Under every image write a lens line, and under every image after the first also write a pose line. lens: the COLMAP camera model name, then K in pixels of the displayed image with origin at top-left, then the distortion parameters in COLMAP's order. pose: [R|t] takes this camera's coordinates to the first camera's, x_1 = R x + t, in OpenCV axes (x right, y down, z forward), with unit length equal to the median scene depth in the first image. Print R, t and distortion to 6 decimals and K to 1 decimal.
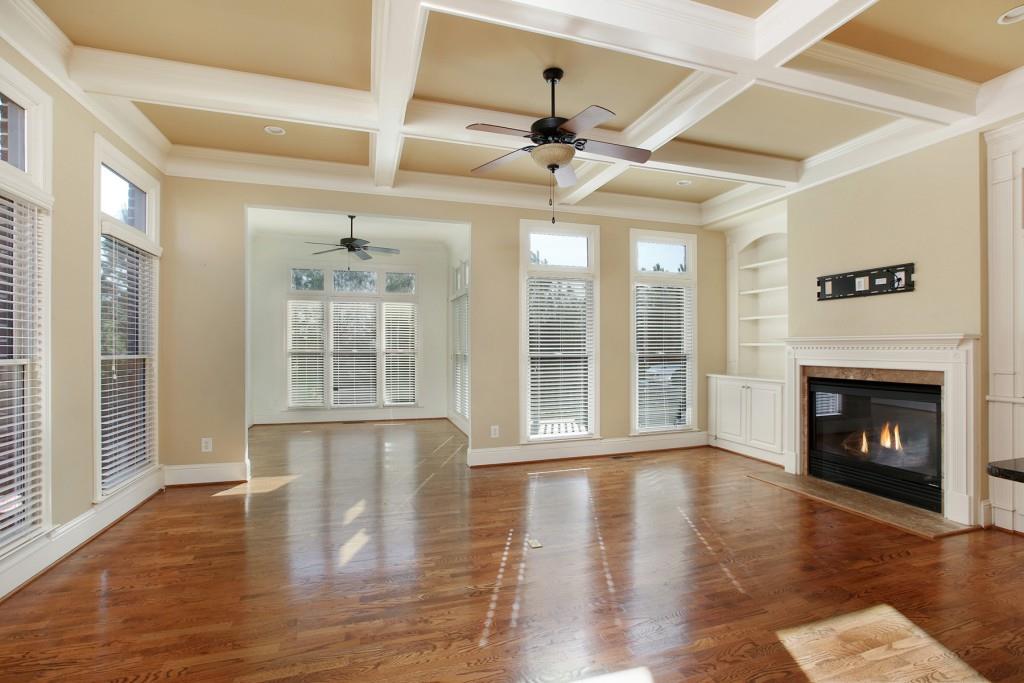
lens RADIAL K [[475.5, 0, 510.2], [0, 475.5, 350.6], [0, 0, 1]] dist [-0.017339, 0.004573]
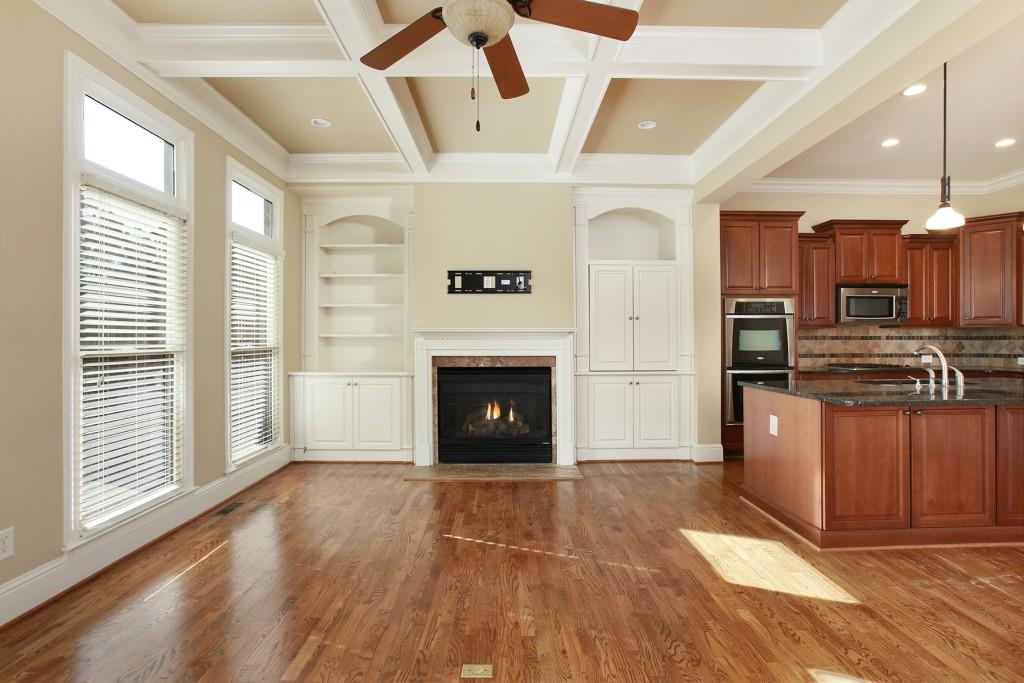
lens RADIAL K [[501.8, 0, 520.9], [0, 501.8, 349.3], [0, 0, 1]] dist [-0.035040, 0.002178]
pose [[0.277602, -0.016602, 0.960553, -0.370227], [0.007100, 0.999859, 0.015229, 0.002068], [-0.960670, 0.002592, 0.277681, 0.547827]]
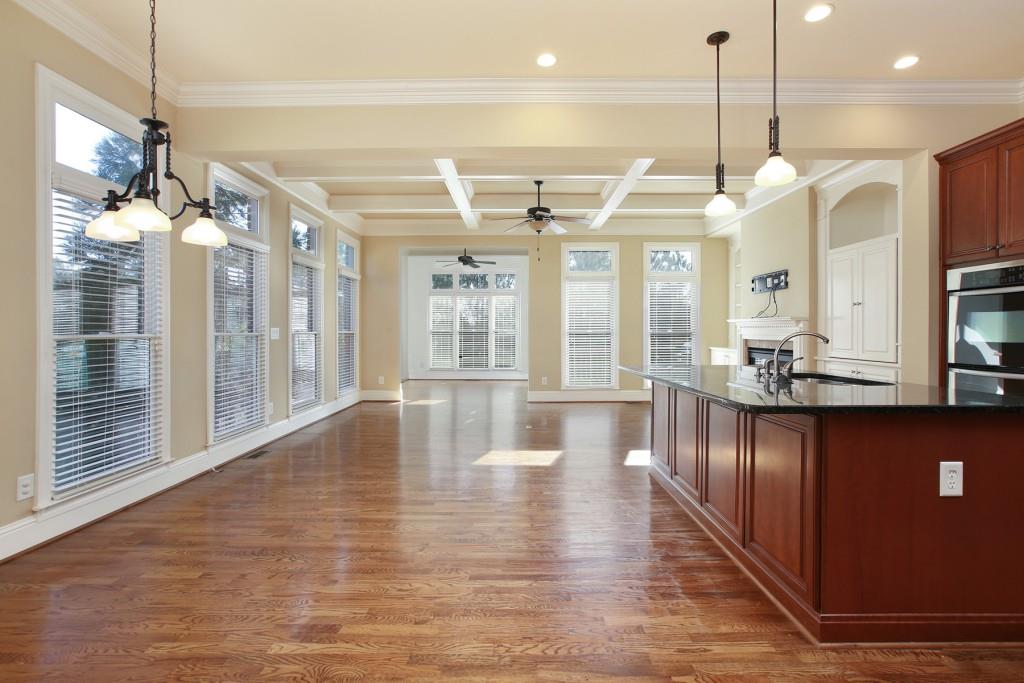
lens RADIAL K [[475.5, 0, 502.7], [0, 475.5, 344.5], [0, 0, 1]] dist [-0.017339, 0.004573]
pose [[0.948262, 0.008429, -0.317378, 0.397441], [-0.001129, 0.999731, 0.023179, 0.016003], [0.317488, -0.021621, 0.948016, -0.612013]]
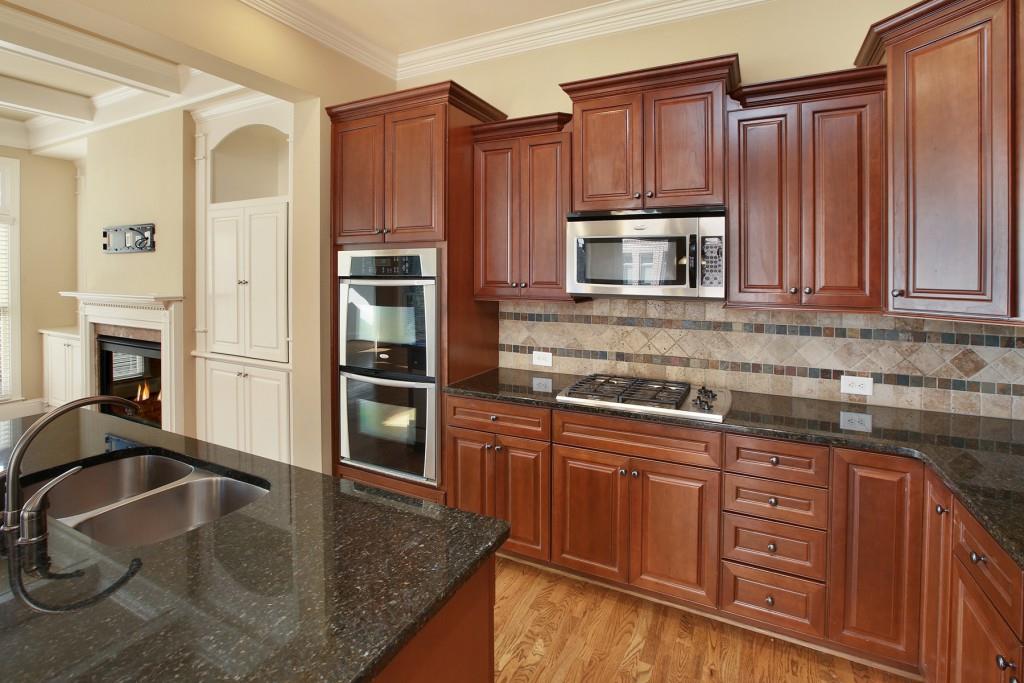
lens RADIAL K [[475.5, 0, 517.7], [0, 475.5, 285.6], [0, 0, 1]] dist [-0.017339, 0.004573]
pose [[0.702939, 0.009999, 0.711180, 0.573860], [-0.011076, 0.999934, -0.003110, -0.047759], [-0.711164, -0.005691, 0.703003, -0.238135]]
